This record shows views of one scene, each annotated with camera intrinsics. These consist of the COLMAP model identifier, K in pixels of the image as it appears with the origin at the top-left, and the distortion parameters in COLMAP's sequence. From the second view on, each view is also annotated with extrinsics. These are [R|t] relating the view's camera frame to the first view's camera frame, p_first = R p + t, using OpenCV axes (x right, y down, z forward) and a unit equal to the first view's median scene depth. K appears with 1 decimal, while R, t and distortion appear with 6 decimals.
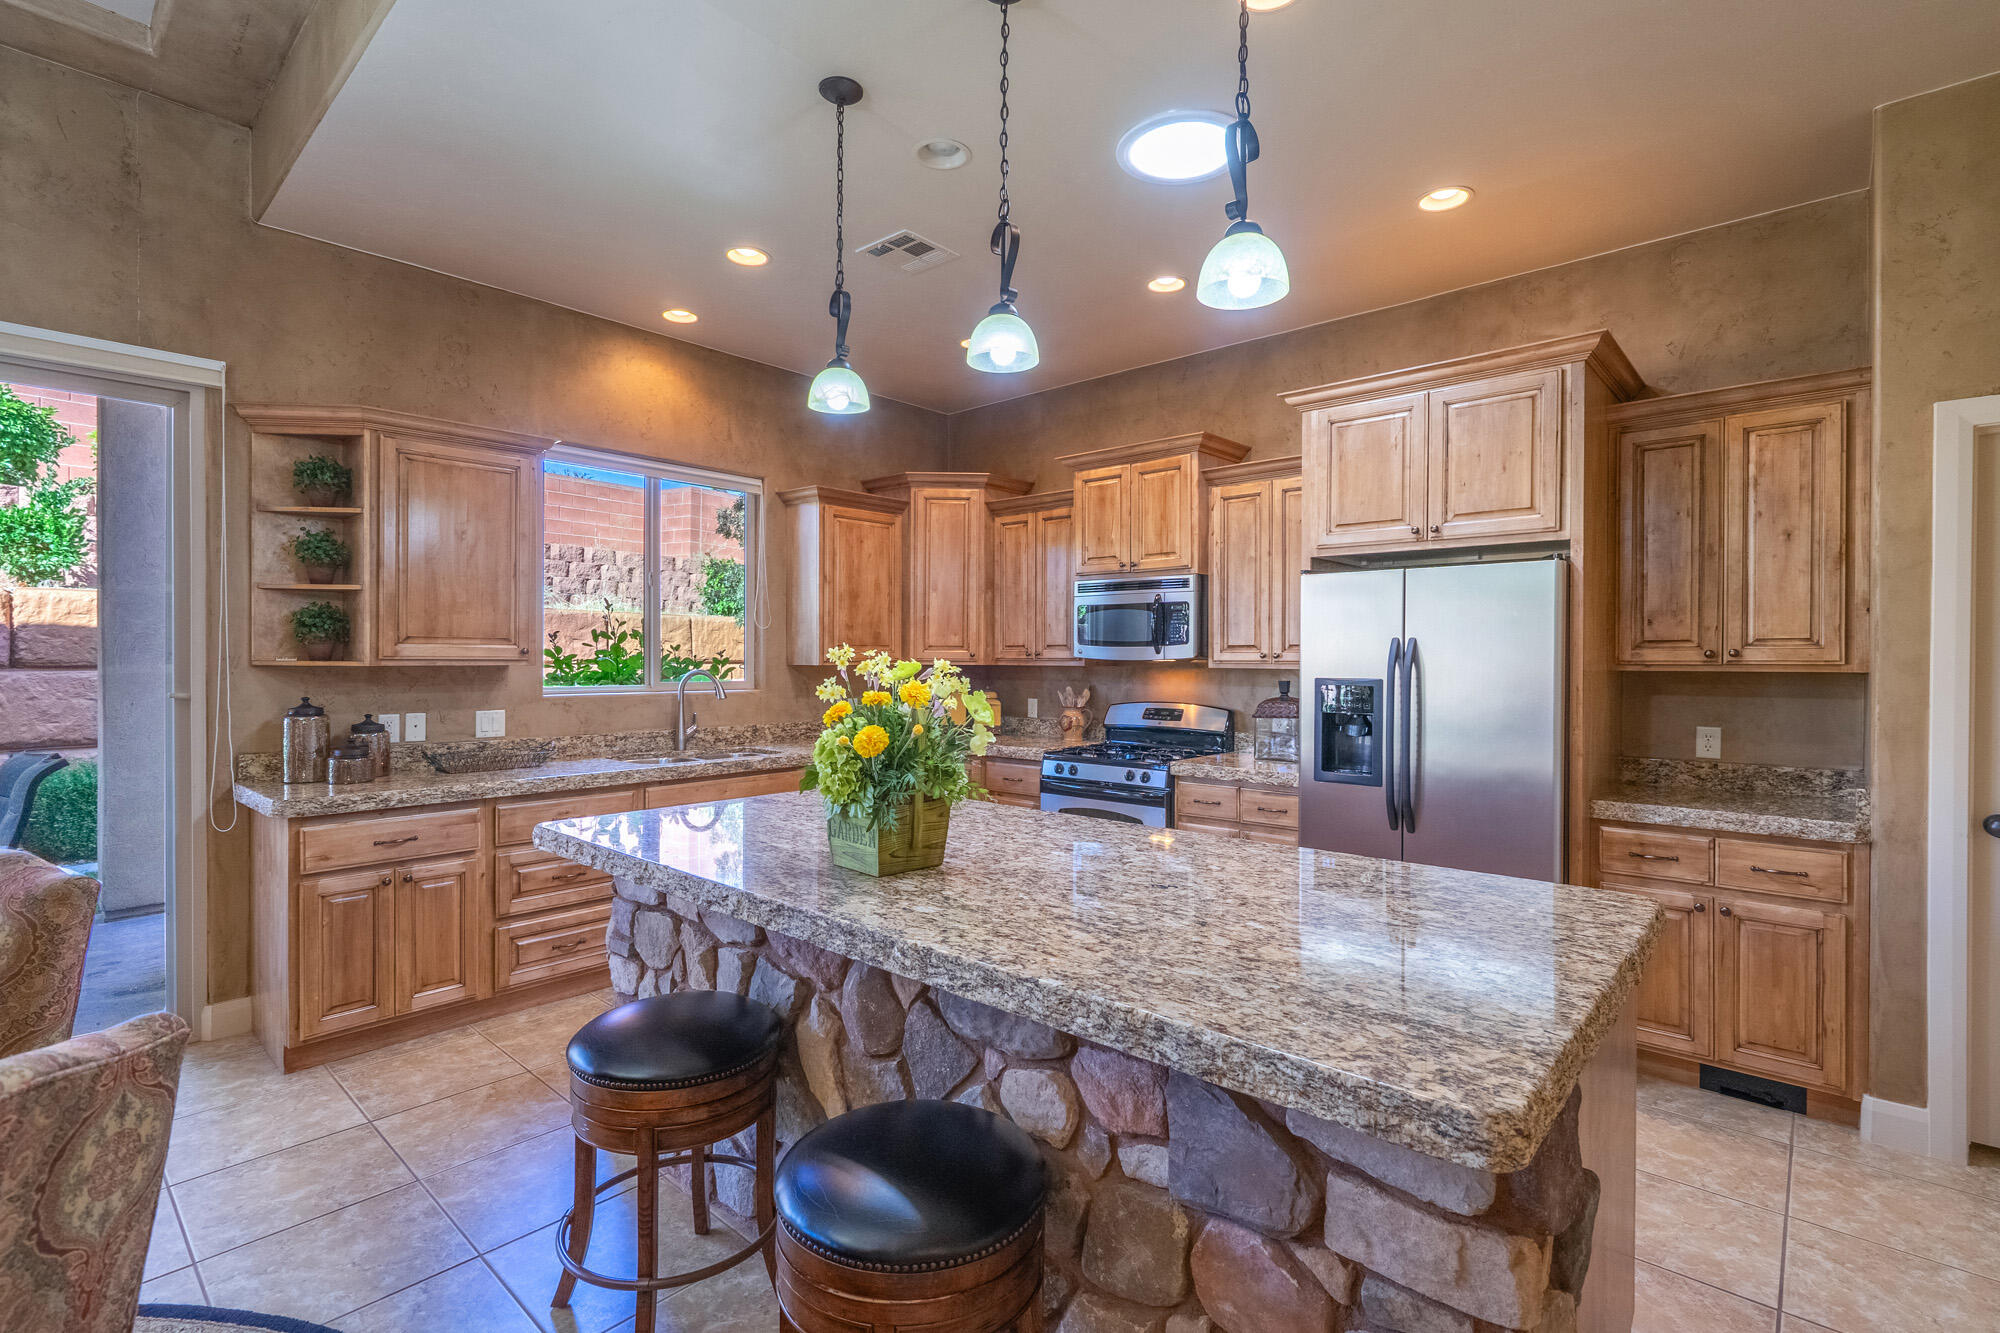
lens RADIAL K [[916.2, 0, 1000.0], [0, 916.2, 666.5], [0, 0, 1]] dist [-0.001062, 0.000462]
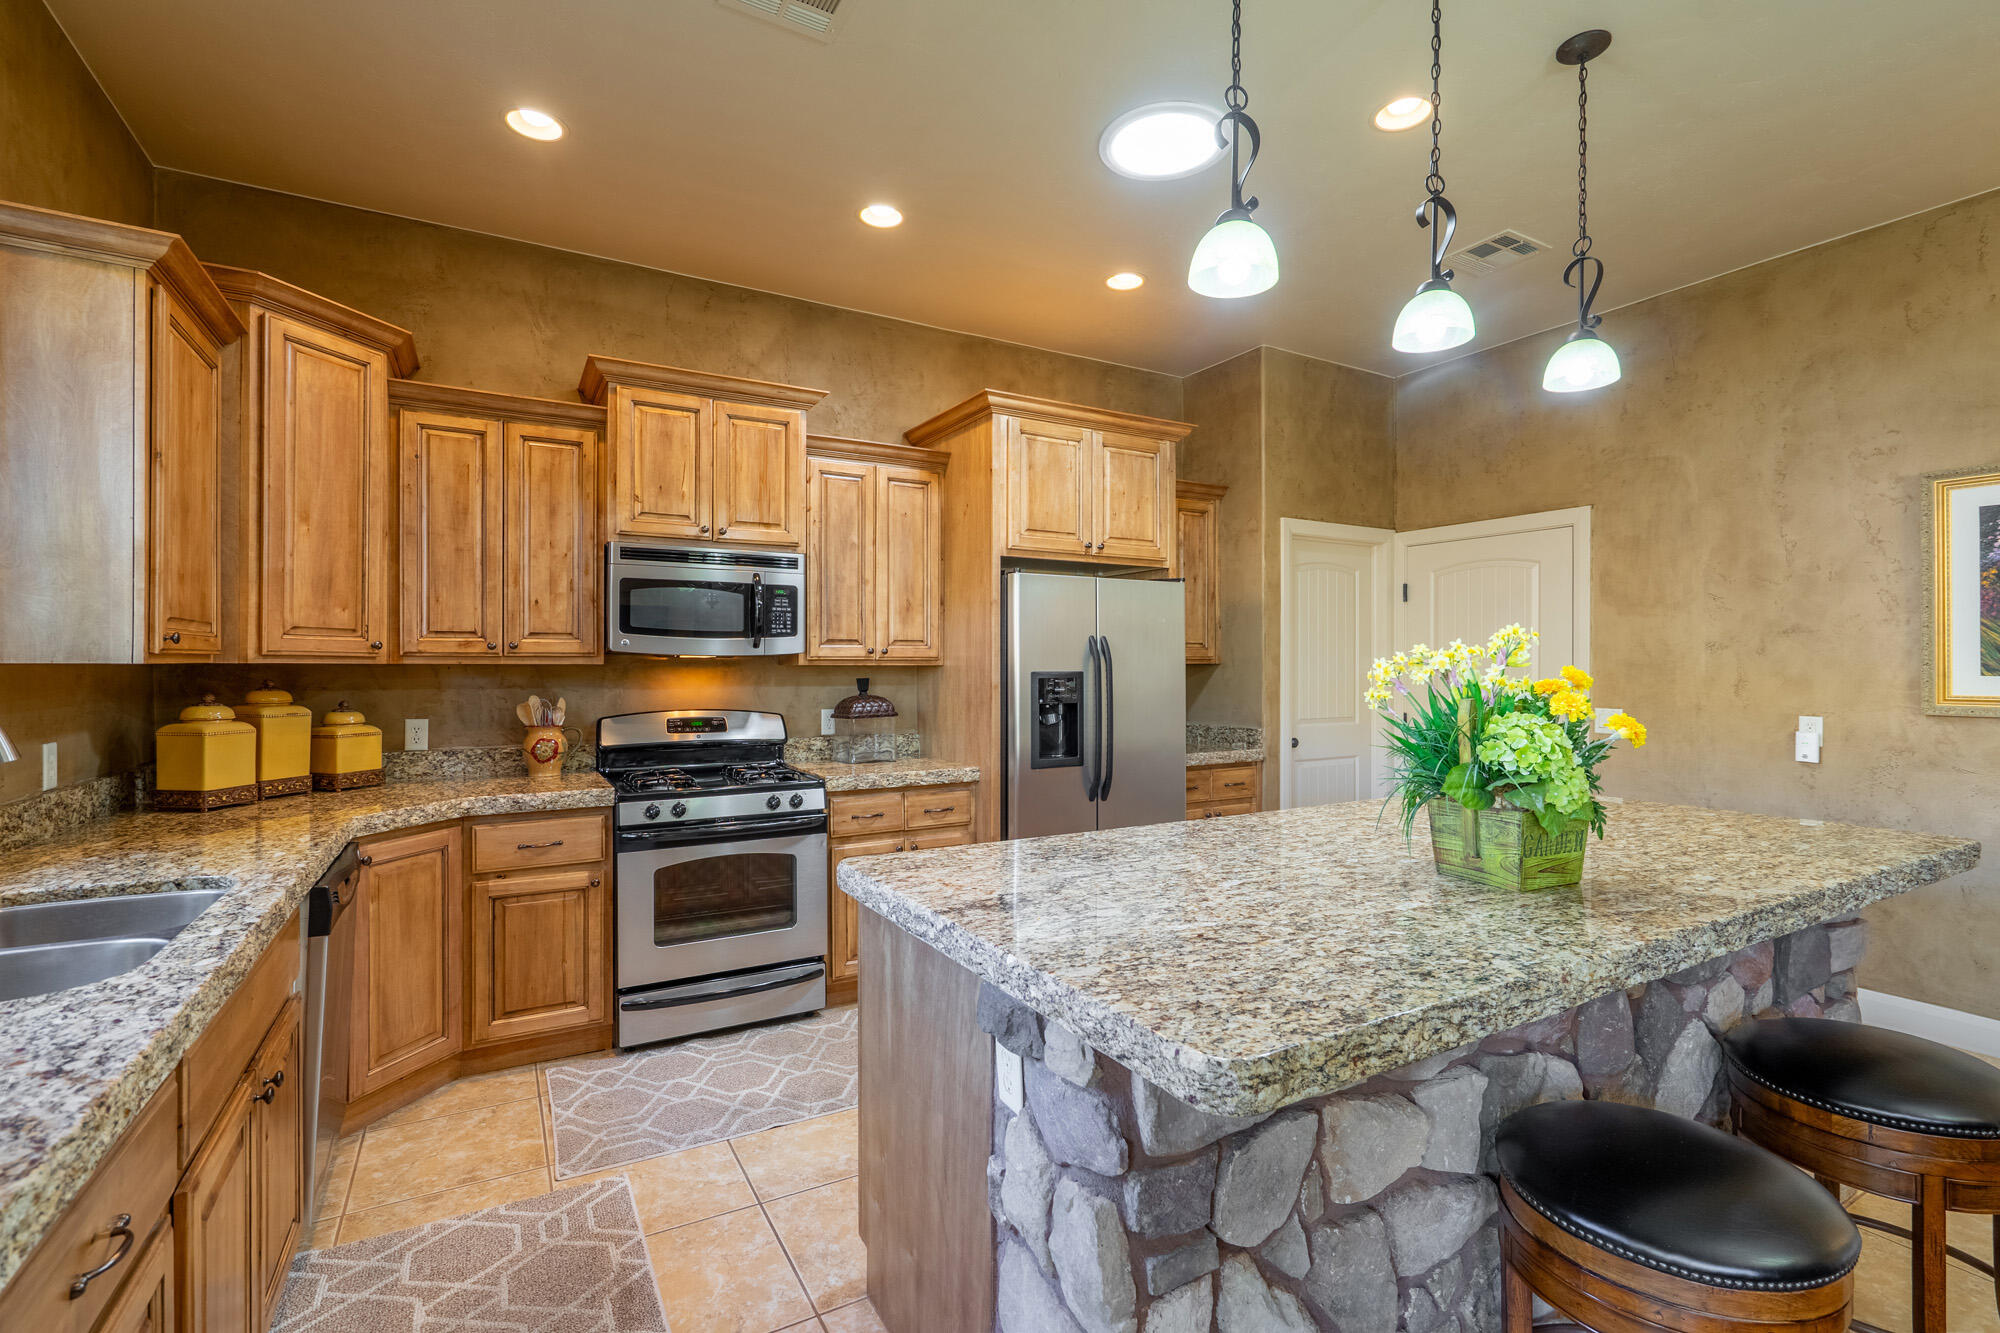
lens RADIAL K [[895.7, 0, 989.8], [0, 895.7, 663.6], [0, 0, 1]] dist [-0.007113, 0.000444]
pose [[0.320248, -0.001718, 0.947332, -0.649274], [0.010747, 0.999941, -0.001820, 0.004953], [-0.947273, 0.010764, 0.320248, 0.716226]]
